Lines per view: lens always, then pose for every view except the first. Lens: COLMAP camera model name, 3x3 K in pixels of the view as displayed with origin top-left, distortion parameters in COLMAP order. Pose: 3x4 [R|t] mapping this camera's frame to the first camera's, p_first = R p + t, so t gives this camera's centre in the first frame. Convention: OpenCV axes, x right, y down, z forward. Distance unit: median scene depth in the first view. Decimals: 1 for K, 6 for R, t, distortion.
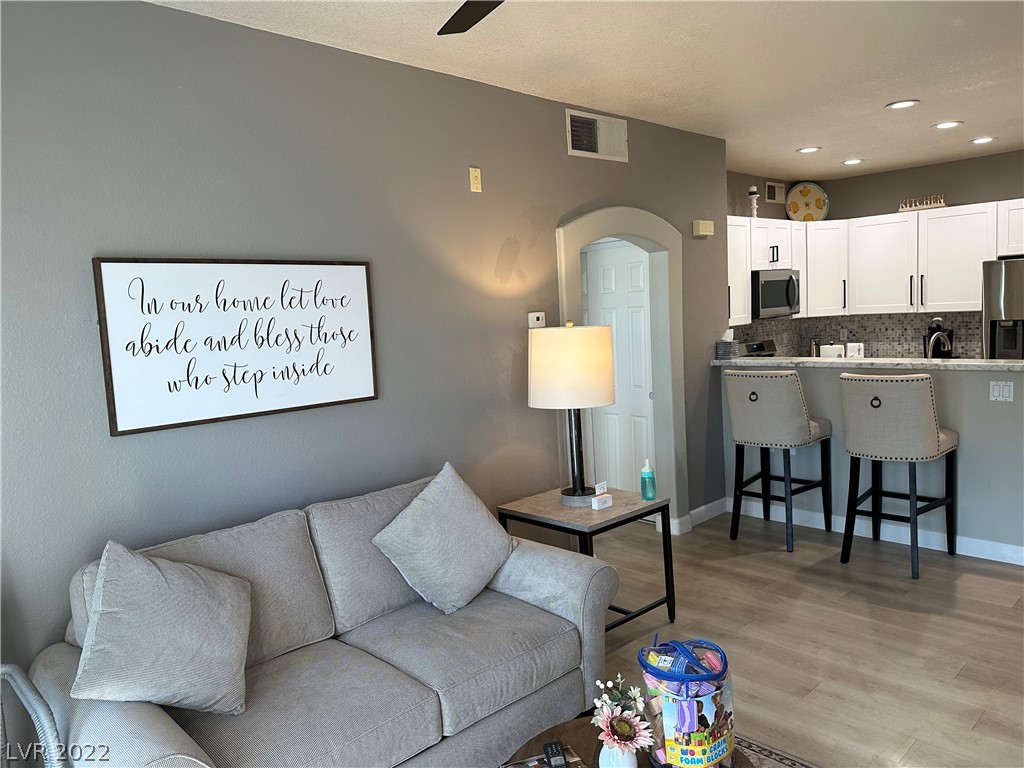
lens RADIAL K [[717.4, 0, 513.6], [0, 717.4, 374.0], [0, 0, 1]] dist [0.075933, -0.090611]
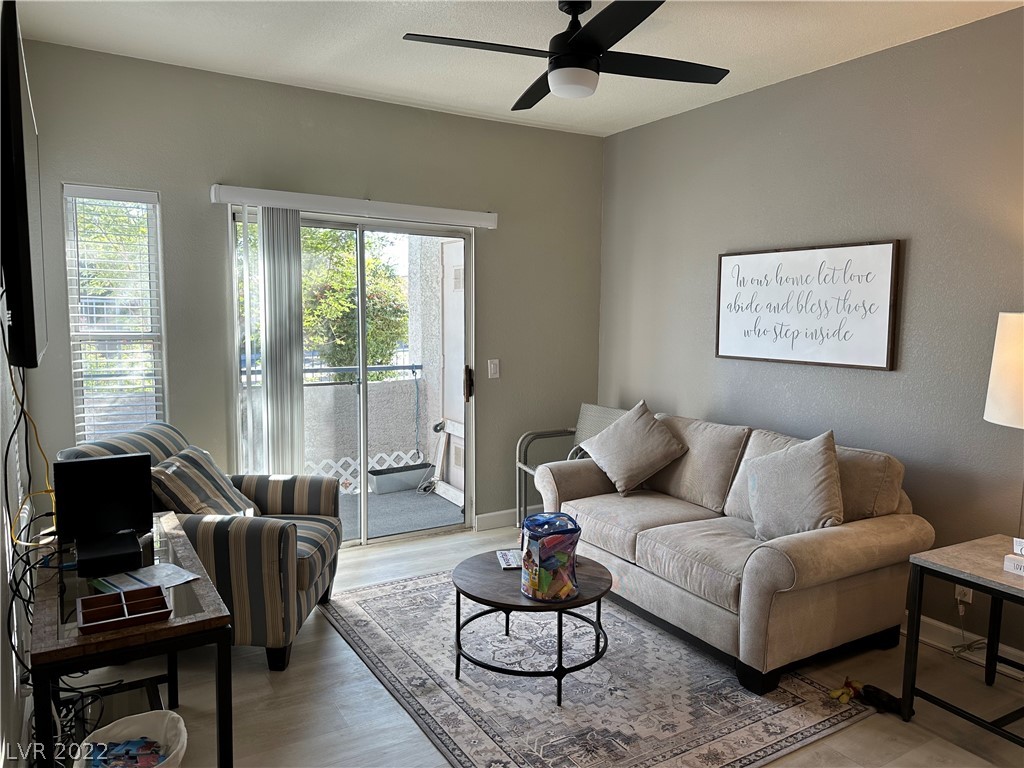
lens RADIAL K [[717.4, 0, 513.6], [0, 717.4, 374.0], [0, 0, 1]] dist [0.075933, -0.090611]
pose [[-0.215970, 0.137204, -0.966712, 1.056053], [-0.079301, 0.984342, 0.157423, -0.092944], [0.973174, 0.110660, -0.201708, 0.758673]]
